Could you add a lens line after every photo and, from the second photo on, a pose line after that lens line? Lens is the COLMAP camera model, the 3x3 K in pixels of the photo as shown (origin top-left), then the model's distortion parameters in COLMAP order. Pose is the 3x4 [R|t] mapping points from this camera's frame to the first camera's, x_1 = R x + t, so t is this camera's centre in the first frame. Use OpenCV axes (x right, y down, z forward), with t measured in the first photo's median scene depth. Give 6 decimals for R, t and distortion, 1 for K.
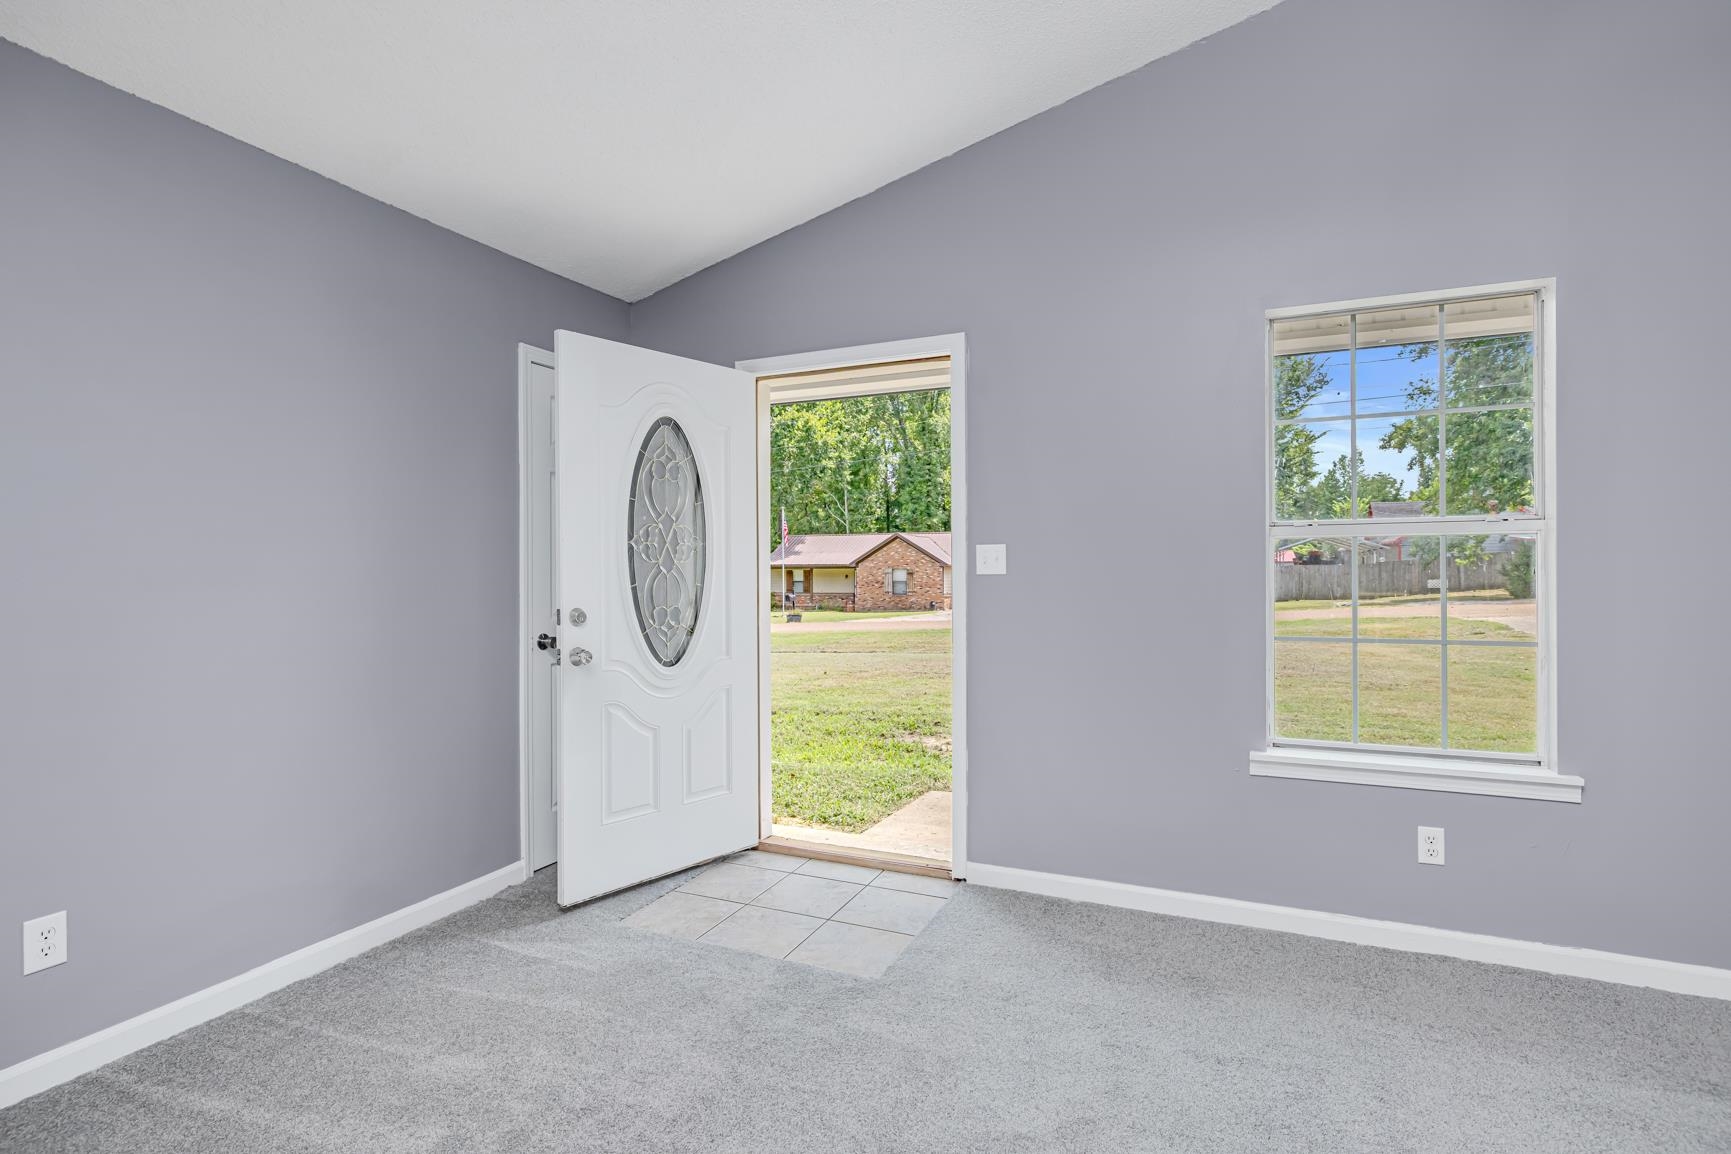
lens RADIAL K [[870.2, 0, 886.5], [0, 870.2, 580.6], [0, 0, 1]] dist [0.000553, 0.002432]
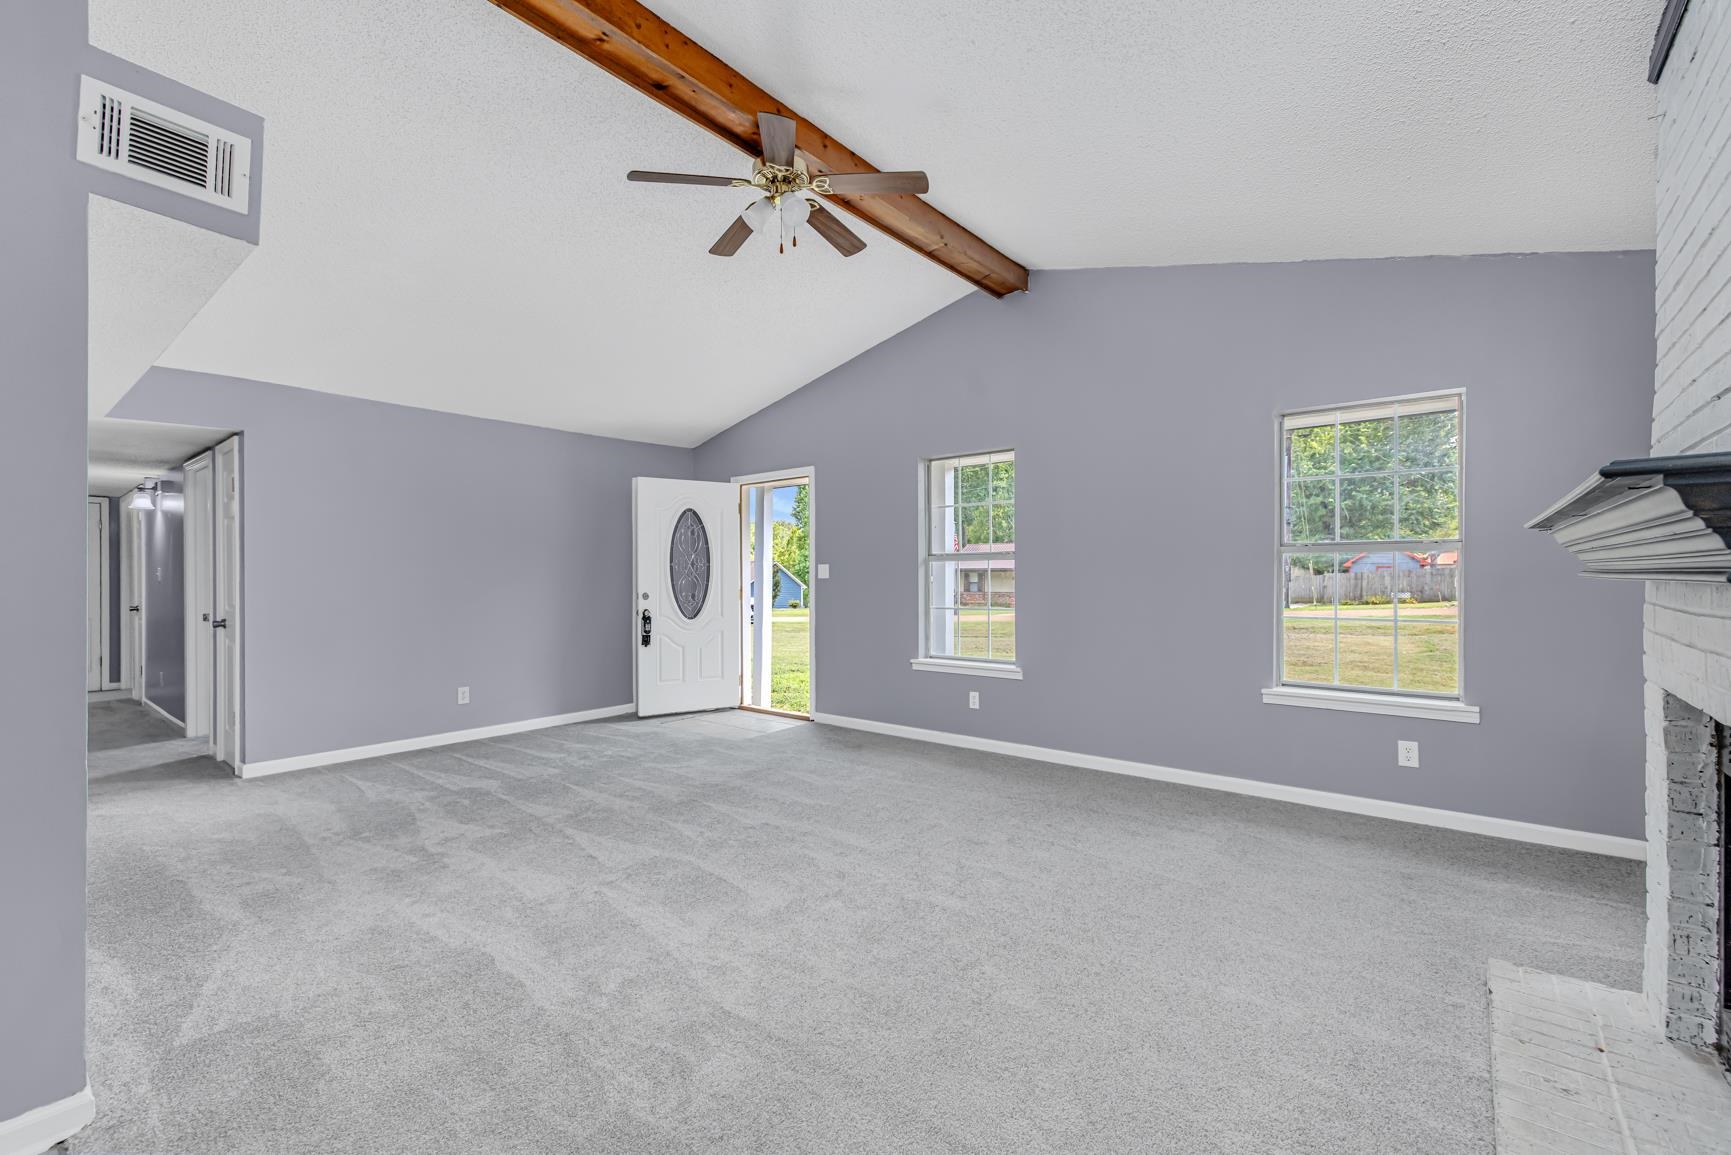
lens RADIAL K [[727.3, 0, 851.4], [0, 727.3, 580.4], [0, 0, 1]] dist [0.009376, -0.000322]
pose [[0.965655, 0.002281, -0.259819, 0.651498], [-0.002737, 0.999995, -0.001394, -0.000103], [0.259815, 0.002057, 0.965656, -0.717252]]
